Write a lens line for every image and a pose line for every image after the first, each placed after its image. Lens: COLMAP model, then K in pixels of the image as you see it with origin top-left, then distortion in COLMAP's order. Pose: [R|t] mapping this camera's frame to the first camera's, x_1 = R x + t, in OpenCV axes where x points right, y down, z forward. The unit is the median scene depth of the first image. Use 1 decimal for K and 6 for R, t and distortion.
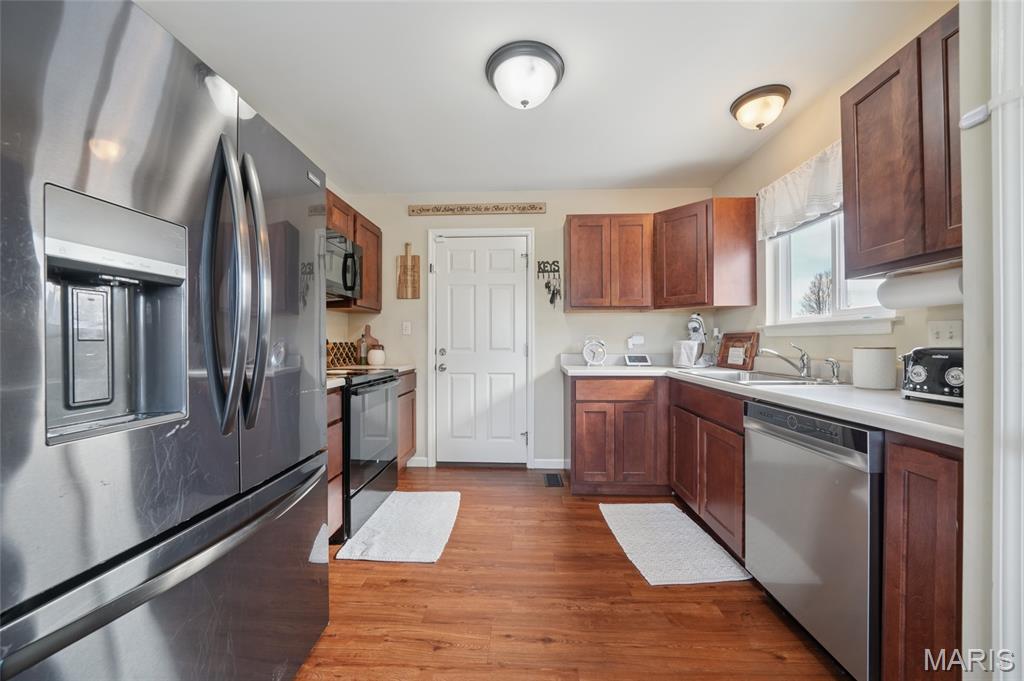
lens RADIAL K [[377.9, 0, 512.2], [0, 377.9, 346.1], [0, 0, 1]] dist [-0.000501, 0.000042]
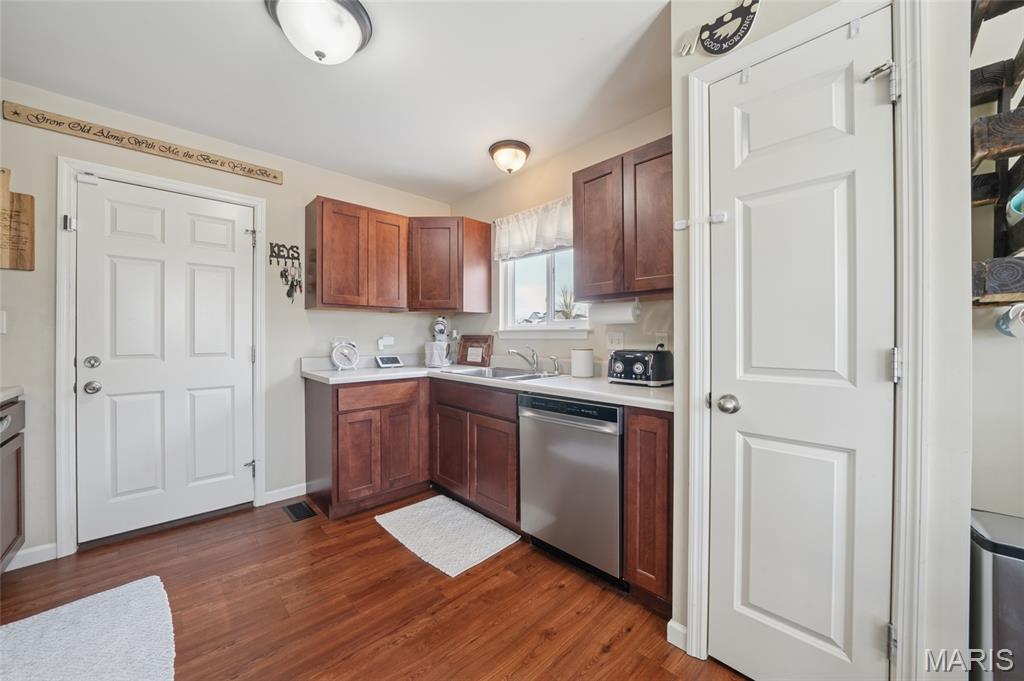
lens RADIAL K [[380.8, 0, 512.0], [0, 380.8, 340.5], [0, 0, 1]] dist [-0.000949, -0.000115]
pose [[0.699610, -0.005745, 0.714502, -0.180518], [0.006087, 0.999979, 0.002080, -0.020726], [-0.714499, 0.002894, 0.699630, 0.093987]]
